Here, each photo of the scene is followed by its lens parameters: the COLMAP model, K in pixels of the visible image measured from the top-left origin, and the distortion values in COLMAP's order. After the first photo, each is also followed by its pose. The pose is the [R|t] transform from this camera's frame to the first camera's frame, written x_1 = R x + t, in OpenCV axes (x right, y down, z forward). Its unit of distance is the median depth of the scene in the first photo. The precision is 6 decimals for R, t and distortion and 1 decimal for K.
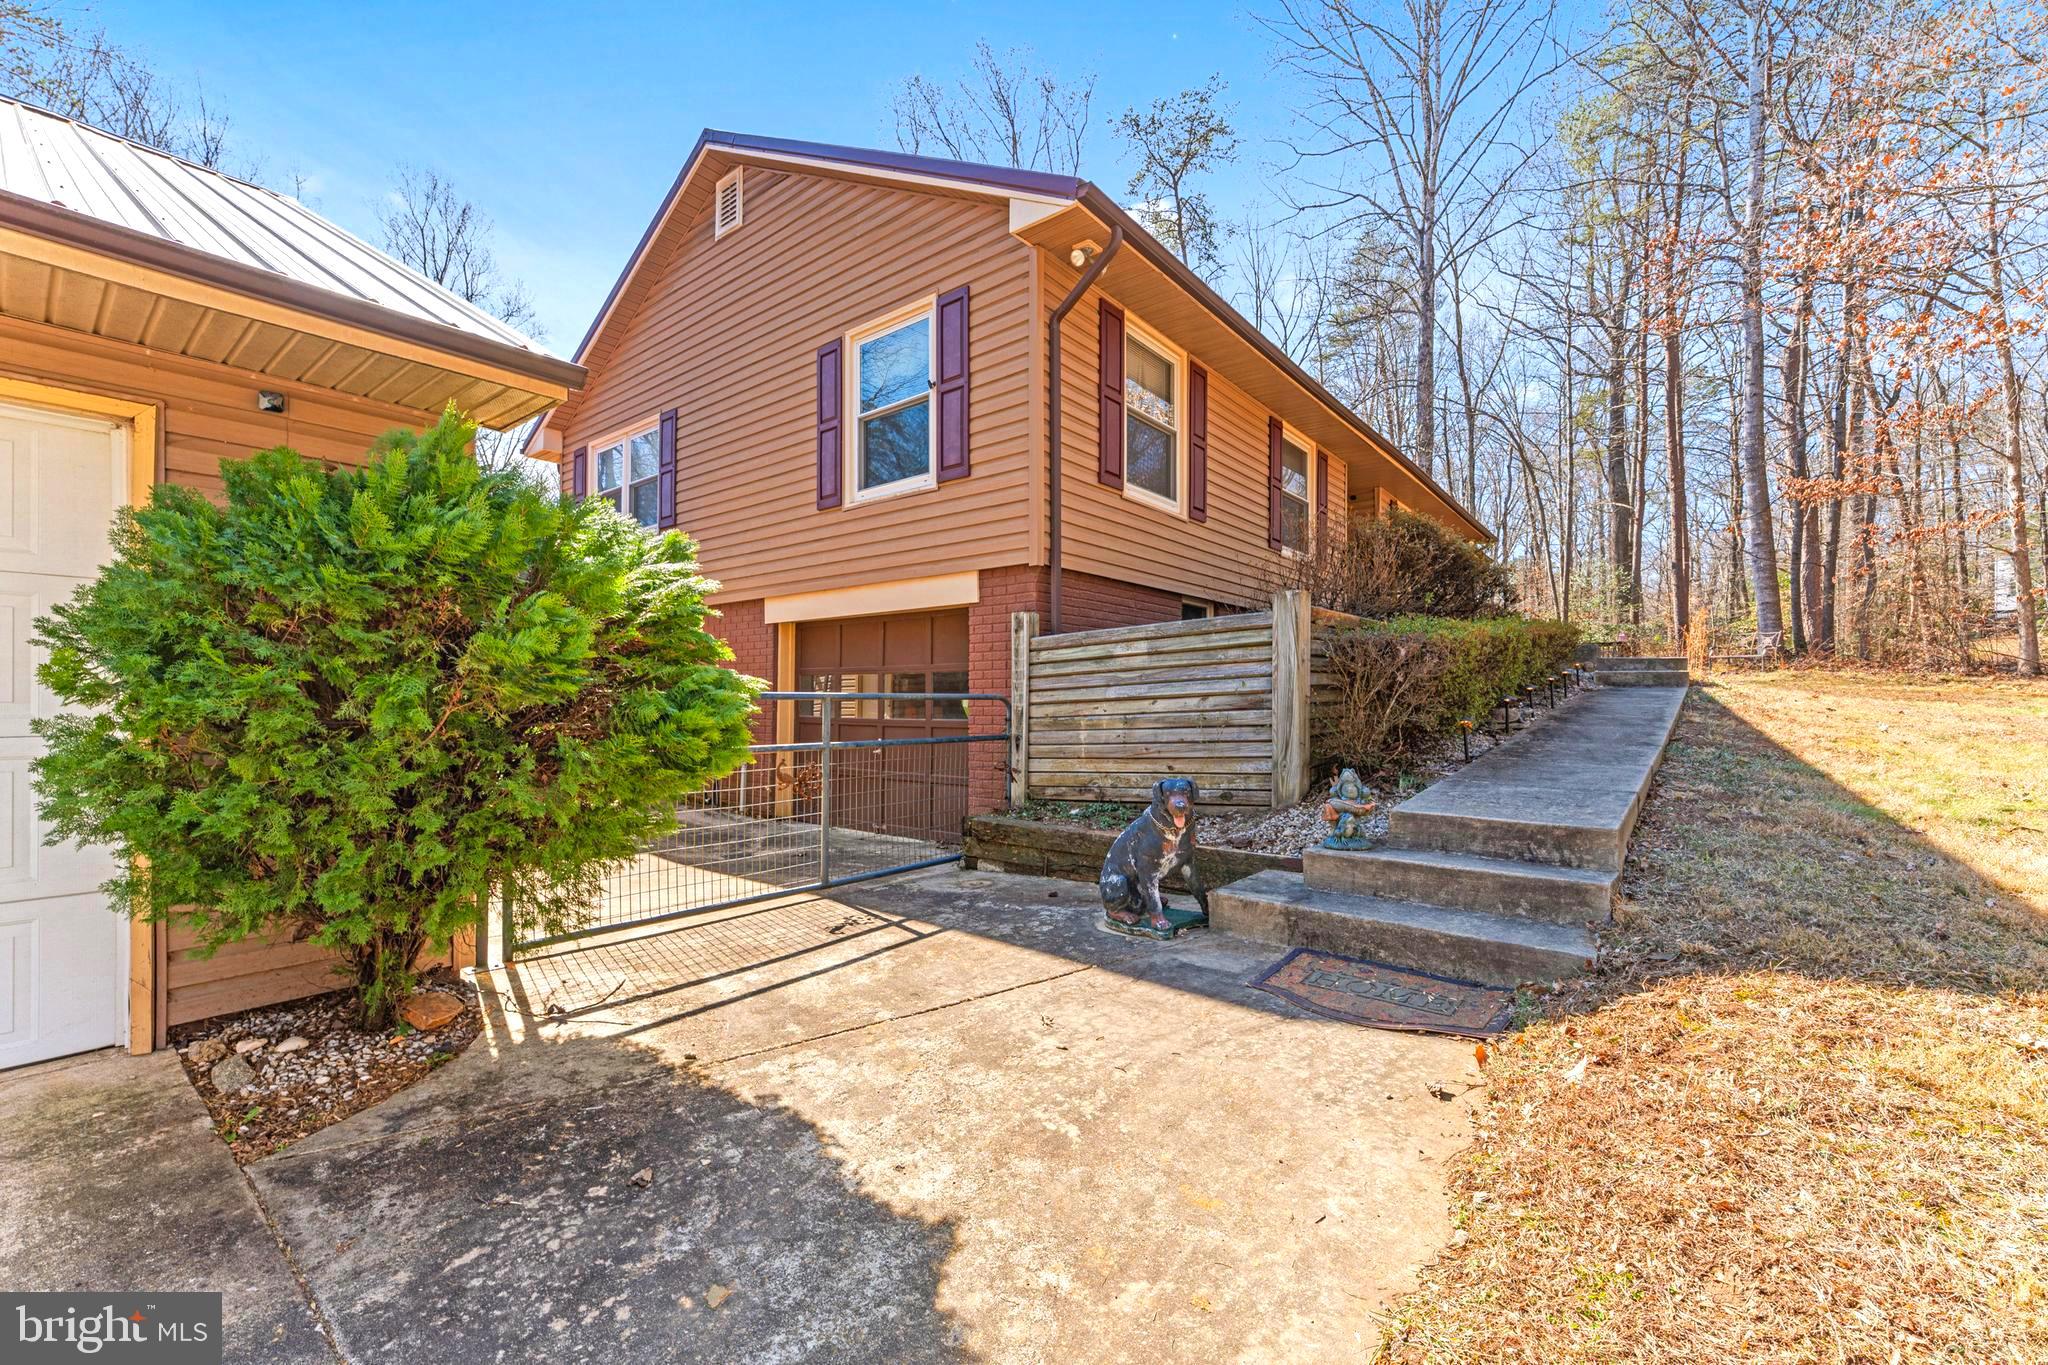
lens RADIAL K [[825.3, 0, 1020.8], [0, 825.3, 688.3], [0, 0, 1]] dist [0.001843, -0.000215]
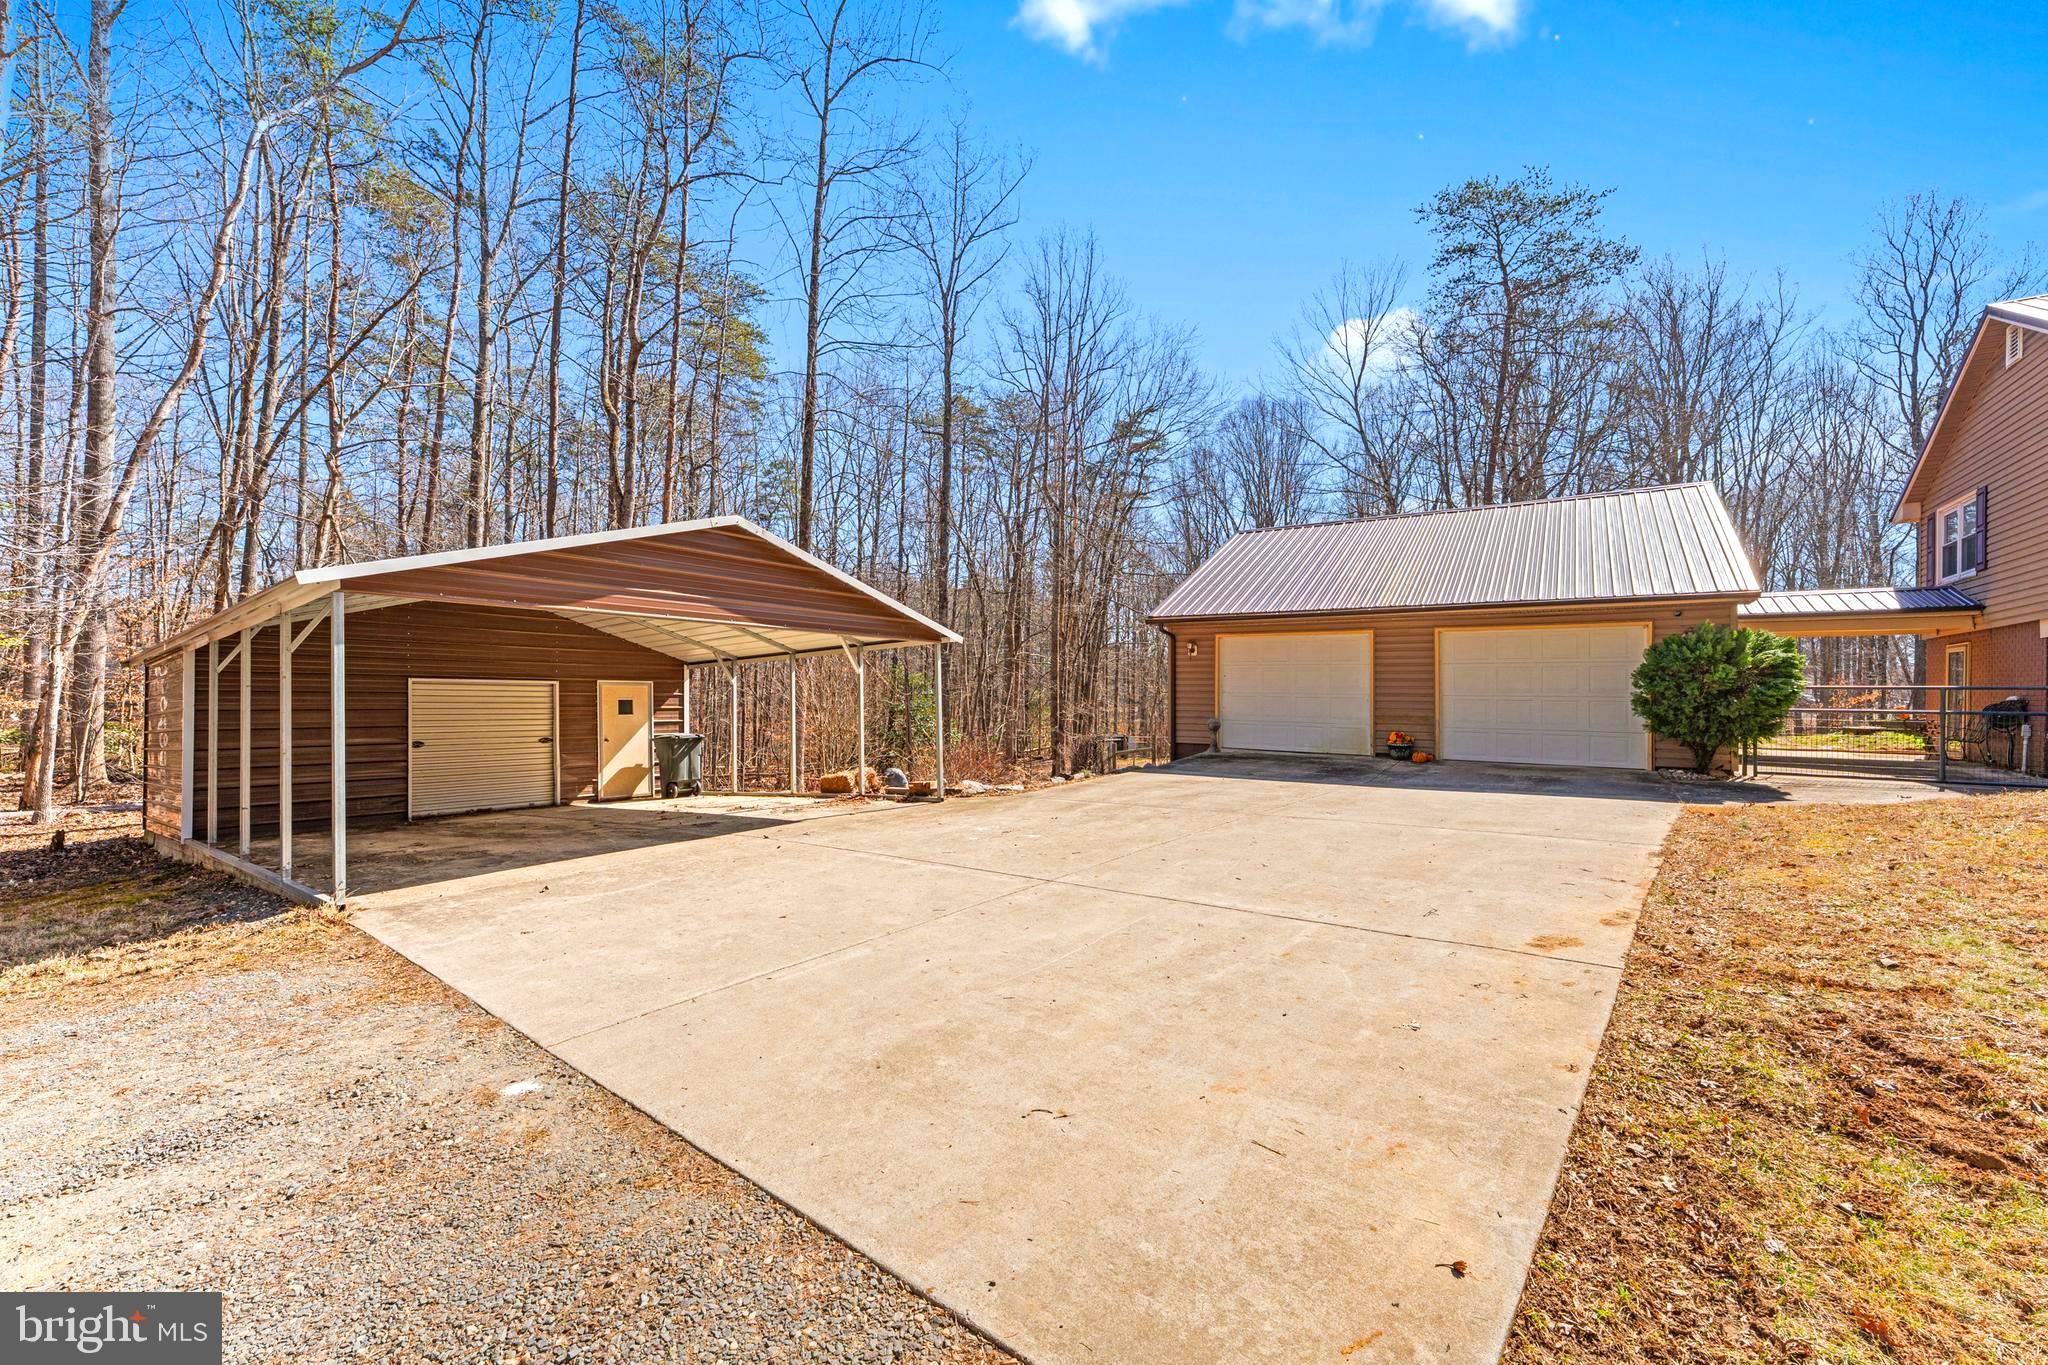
lens RADIAL K [[825.3, 0, 1020.6], [0, 825.3, 683.1], [0, 0, 1]] dist [0.001843, -0.000215]
pose [[0.076107, -0.005946, -0.997082, 3.477824], [0.004632, 0.999974, -0.005609, -0.007460], [0.997089, -0.004192, 0.076132, -3.034545]]
